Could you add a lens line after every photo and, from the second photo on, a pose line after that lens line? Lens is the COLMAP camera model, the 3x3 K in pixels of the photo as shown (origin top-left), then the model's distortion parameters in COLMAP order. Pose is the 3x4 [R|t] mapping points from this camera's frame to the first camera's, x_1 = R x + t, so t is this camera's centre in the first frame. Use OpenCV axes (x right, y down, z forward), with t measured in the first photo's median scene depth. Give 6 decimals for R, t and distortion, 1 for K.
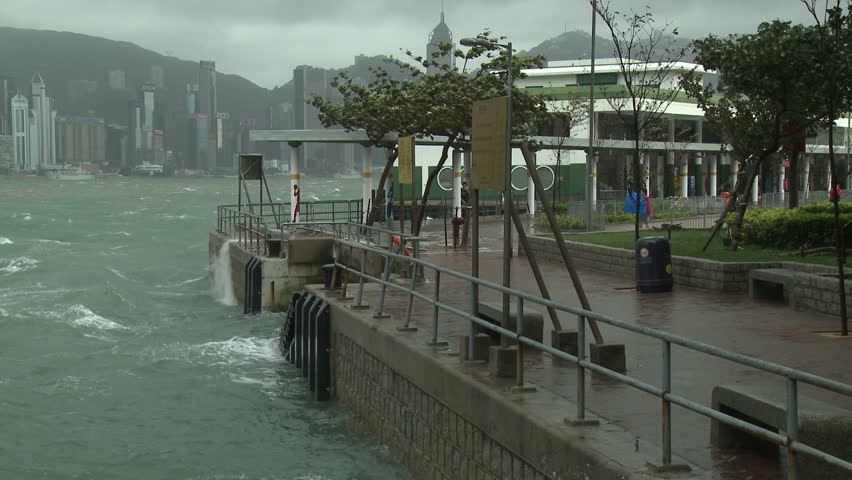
lens RADIAL K [[1581.4, 0, 426.0], [0, 1581.4, 240.0], [0, 0, 1]] dist [0.240251, 1.622973]
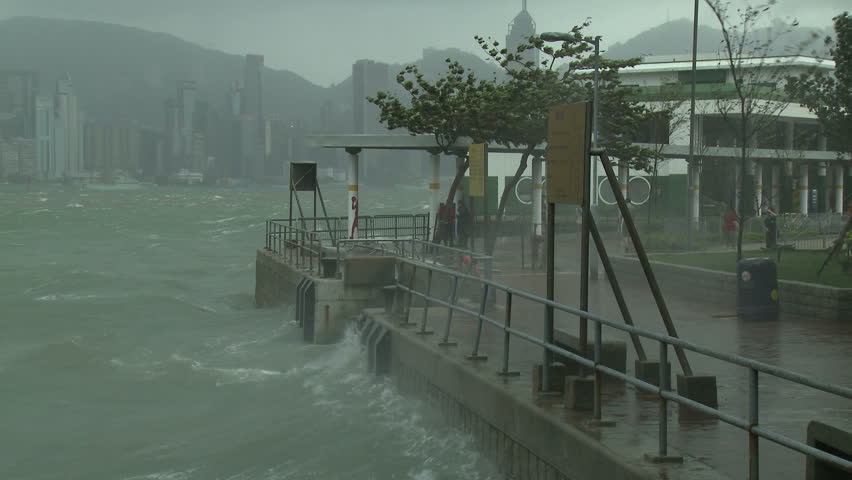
lens RADIAL K [[1523.1, 0, 422.2], [0, 1523.1, 229.6], [0, 0, 1]] dist [0.333602, 0.123373]
pose [[0.999324, 0.007437, -0.036000, -0.013131], [-0.007937, 0.999874, -0.013761, -0.004962], [0.035894, 0.014037, 0.999257, 0.148678]]
